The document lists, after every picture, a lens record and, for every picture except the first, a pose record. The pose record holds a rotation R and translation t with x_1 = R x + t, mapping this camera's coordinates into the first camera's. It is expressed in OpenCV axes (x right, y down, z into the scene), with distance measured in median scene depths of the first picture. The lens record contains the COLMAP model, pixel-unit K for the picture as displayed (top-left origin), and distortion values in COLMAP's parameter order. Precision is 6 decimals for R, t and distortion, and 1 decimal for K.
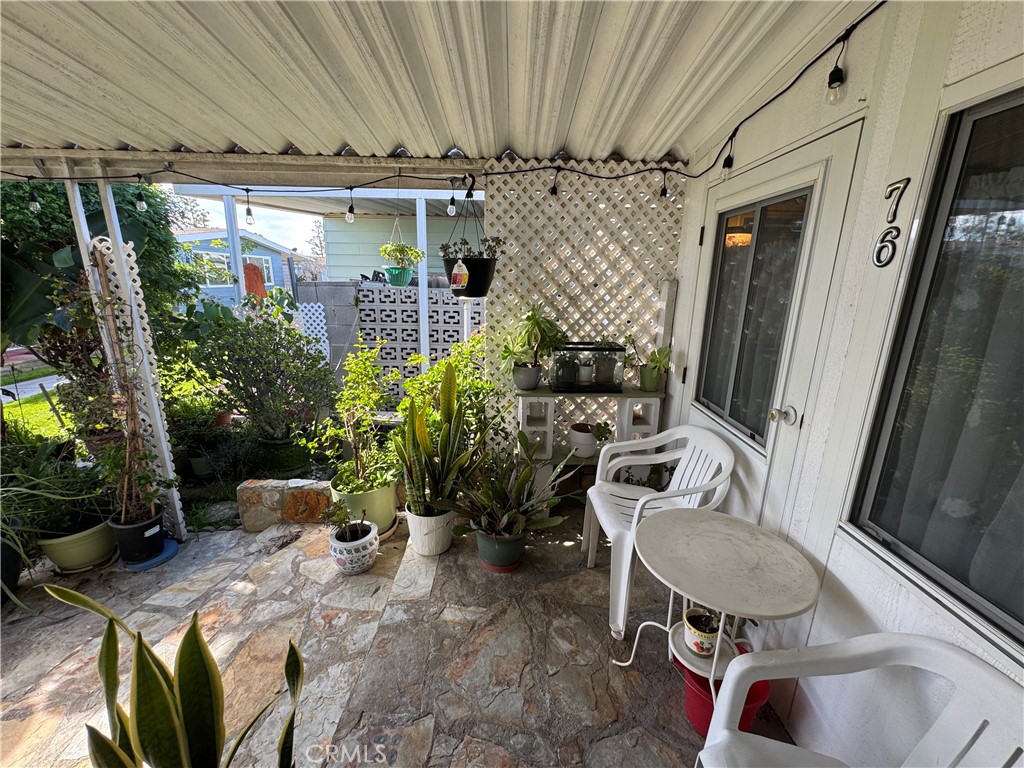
lens RADIAL K [[410.6, 0, 512.2], [0, 410.6, 384.0], [0, 0, 1]] dist [-0.003833, 0.000572]
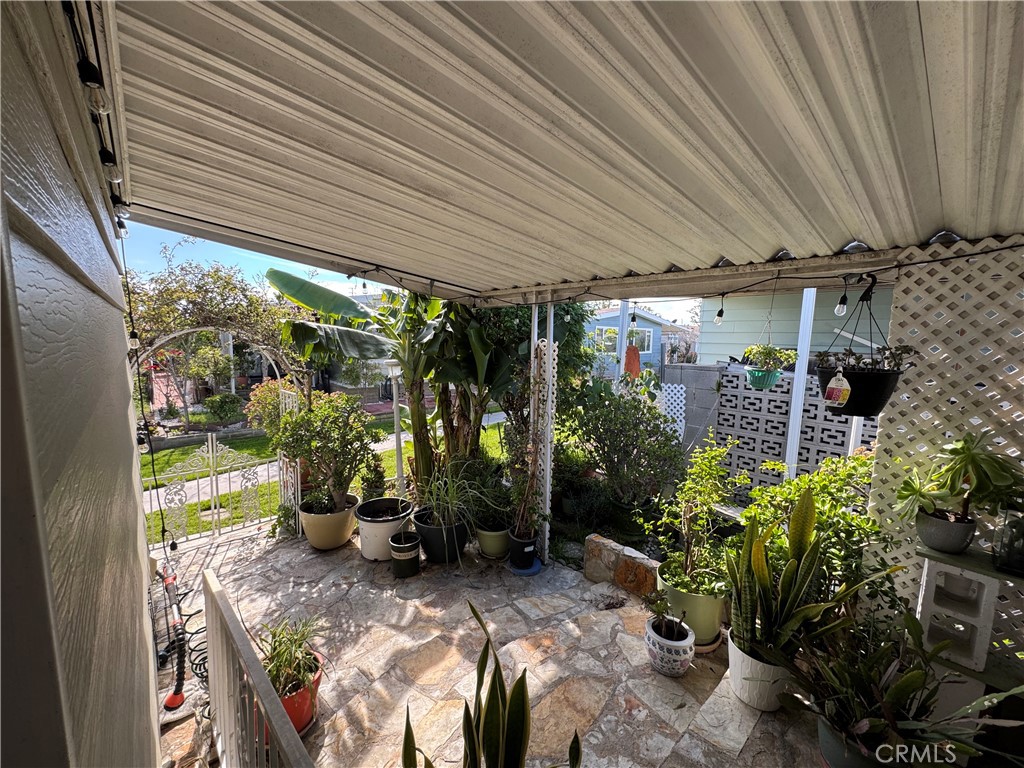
lens RADIAL K [[410.6, 0, 511.5], [0, 410.6, 382.9], [0, 0, 1]] dist [-0.003833, 0.000572]
pose [[0.663121, 0.081172, -0.744098, 0.046672], [-0.194361, 0.978677, -0.066448, -0.078371], [0.722838, 0.188686, 0.664758, -0.046522]]
